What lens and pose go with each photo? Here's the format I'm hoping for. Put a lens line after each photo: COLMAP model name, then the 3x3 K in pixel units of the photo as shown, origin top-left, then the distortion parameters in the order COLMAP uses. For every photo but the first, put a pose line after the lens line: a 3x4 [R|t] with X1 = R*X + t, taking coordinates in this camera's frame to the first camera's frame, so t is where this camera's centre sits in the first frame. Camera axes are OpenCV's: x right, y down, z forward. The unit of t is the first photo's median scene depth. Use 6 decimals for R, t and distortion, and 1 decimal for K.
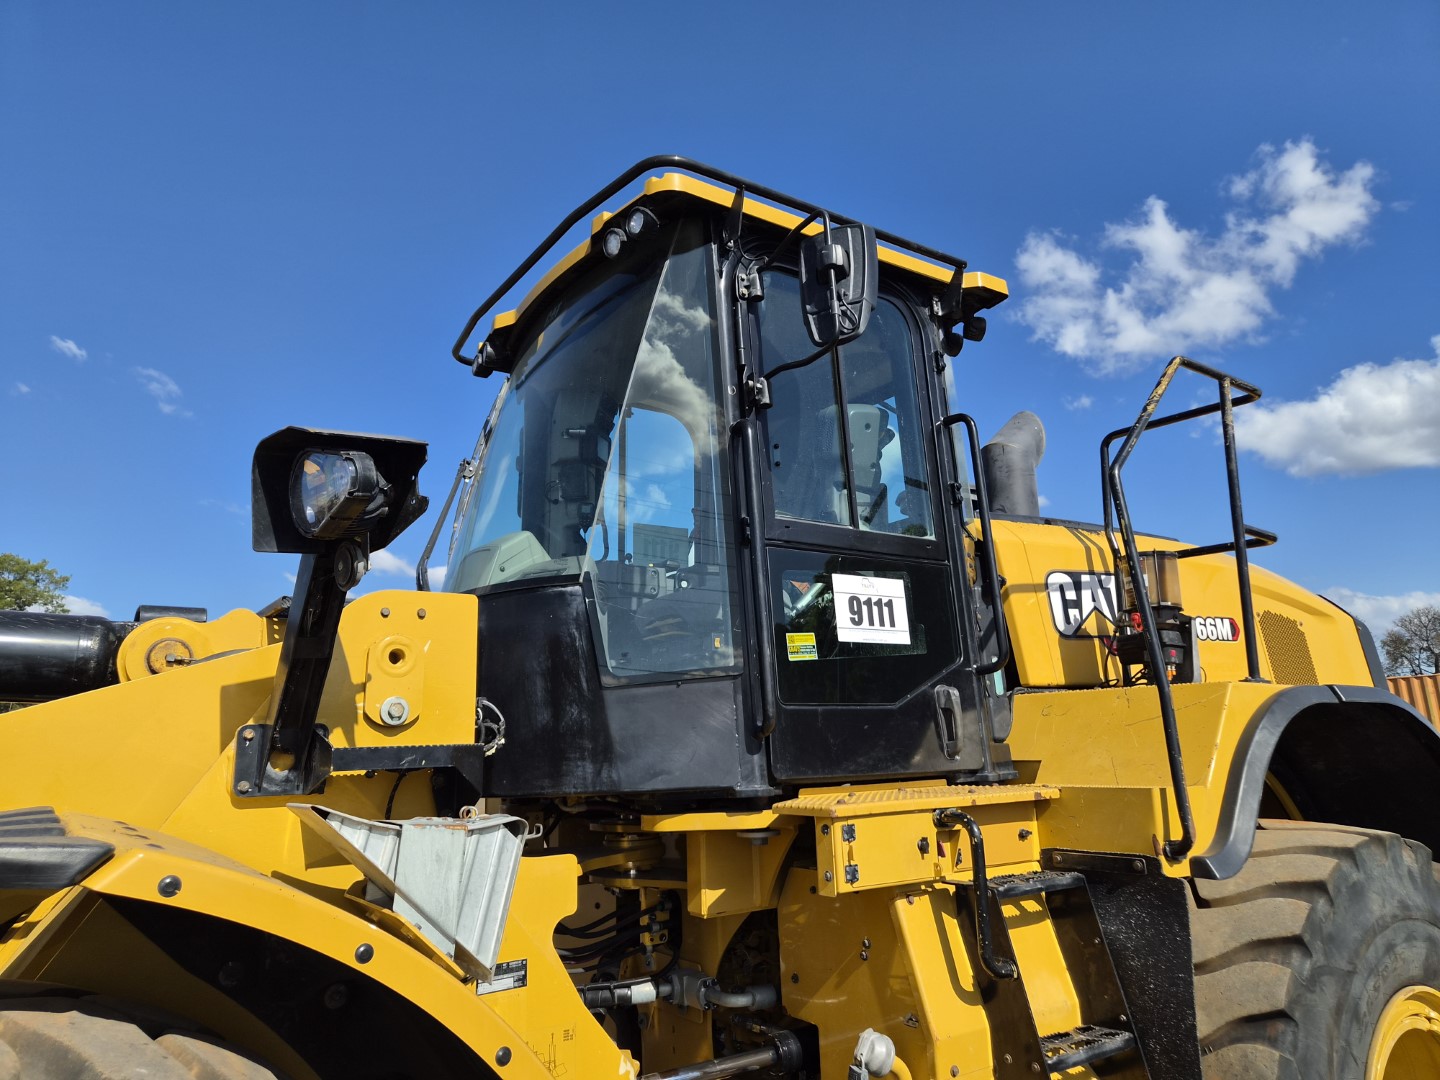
lens RADIAL K [[973.9, 0, 725.1], [0, 973.9, 533.0], [0, 0, 1]] dist [0.052565, -0.038182]
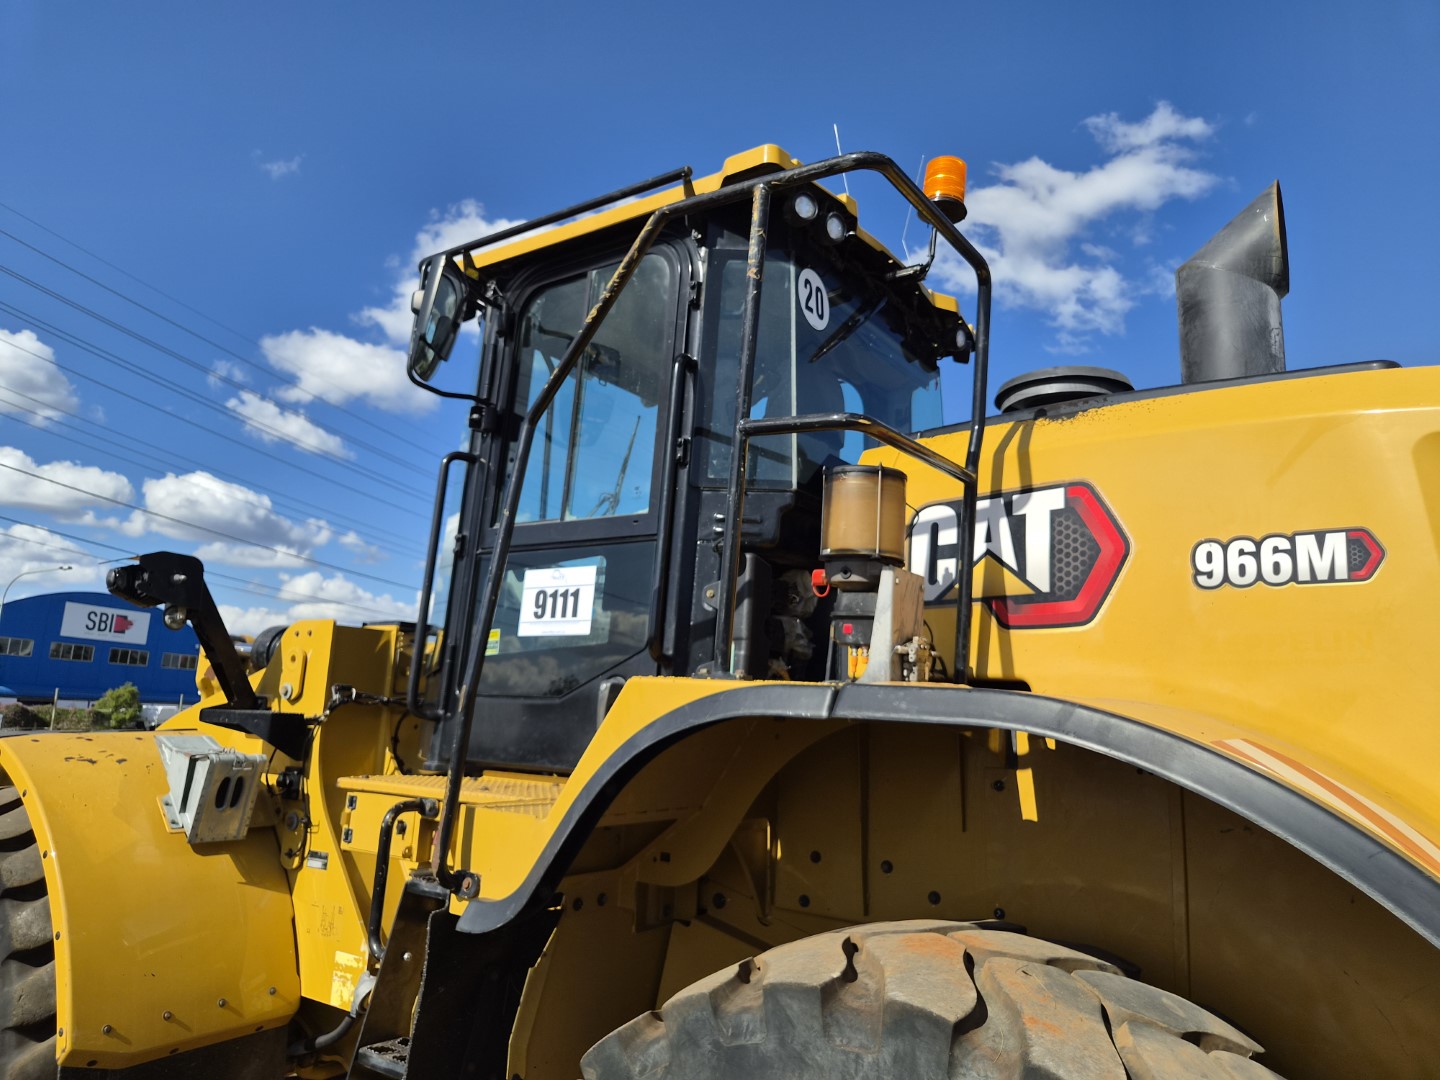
lens RADIAL K [[973.9, 0, 725.1], [0, 973.9, 533.0], [0, 0, 1]] dist [0.052565, -0.038182]
pose [[0.354013, -0.122290, -0.927211, 1.168931], [0.151590, 0.985807, -0.072141, 0.110211], [0.922873, -0.115017, 0.367527, 0.820460]]
